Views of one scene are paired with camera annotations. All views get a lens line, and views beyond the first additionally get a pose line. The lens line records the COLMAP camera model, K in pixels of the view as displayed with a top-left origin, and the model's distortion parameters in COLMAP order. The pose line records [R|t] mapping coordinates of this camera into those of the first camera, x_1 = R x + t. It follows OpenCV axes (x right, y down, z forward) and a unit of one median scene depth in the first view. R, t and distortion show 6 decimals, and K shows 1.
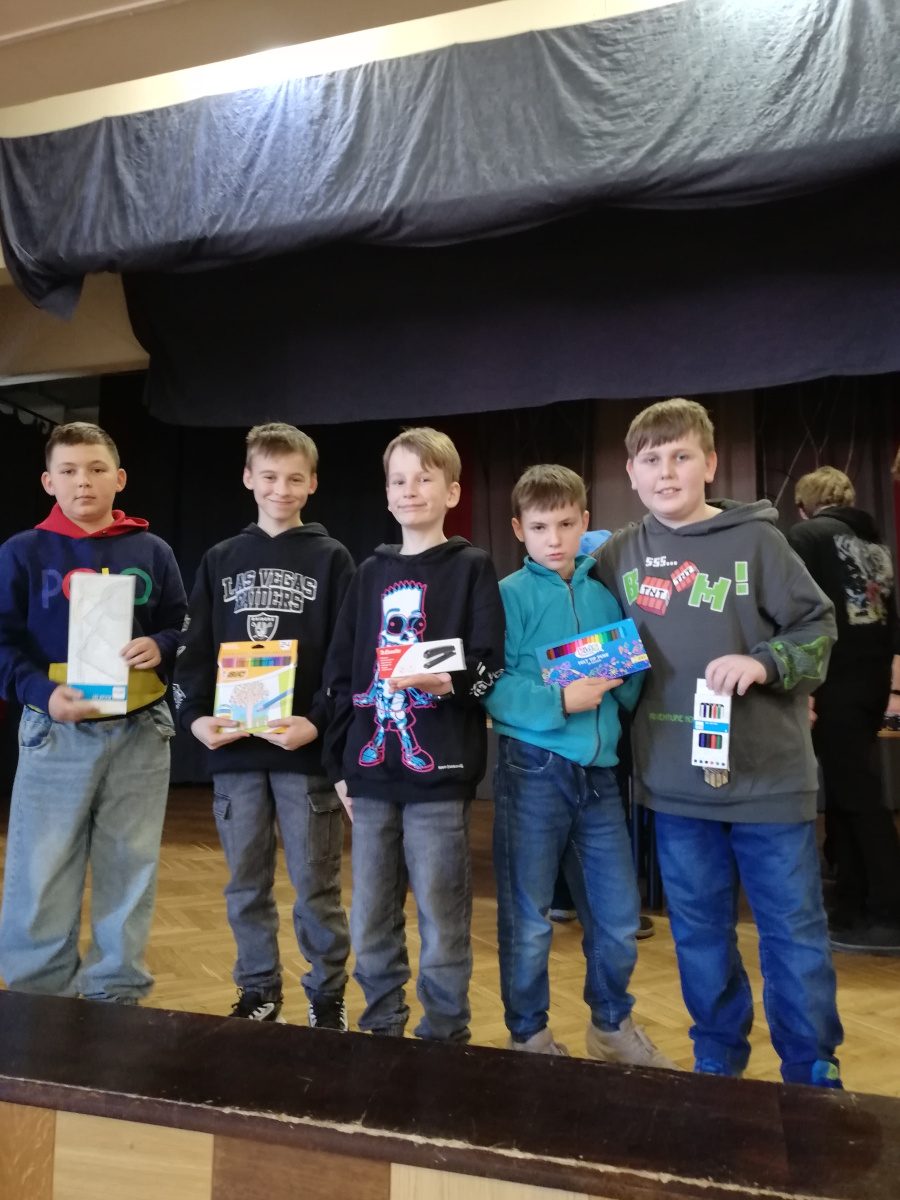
lens RADIAL K [[894.7, 0, 448.8], [0, 894.7, 600.5], [0, 0, 1]] dist [0.001553, 0.007384]
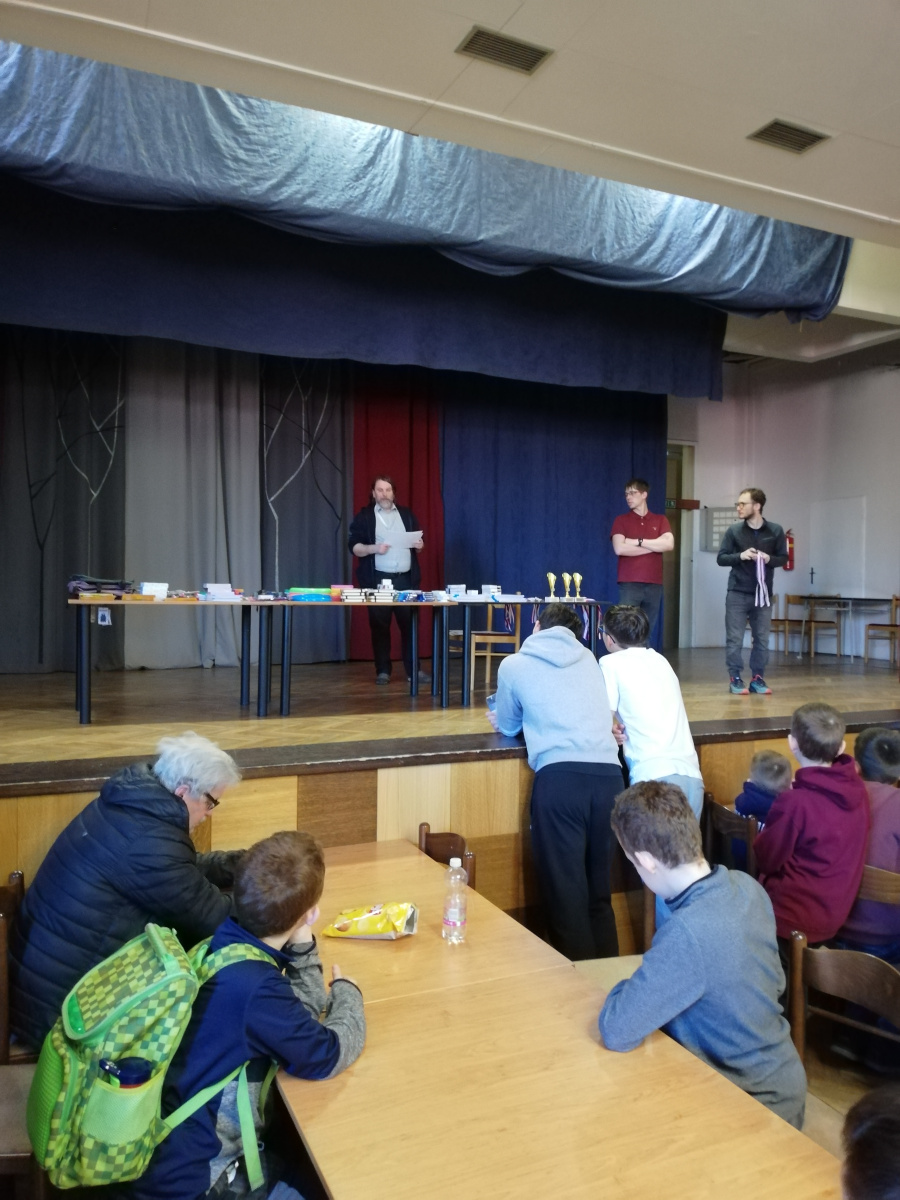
lens RADIAL K [[894.7, 0, 449.7], [0, 894.7, 597.3], [0, 0, 1]] dist [0.001553, 0.007384]
pose [[0.765444, -0.008536, 0.643446, -0.451375], [-0.069289, 0.993005, 0.095599, -0.027288], [-0.639761, -0.117760, 0.759499, -0.282732]]
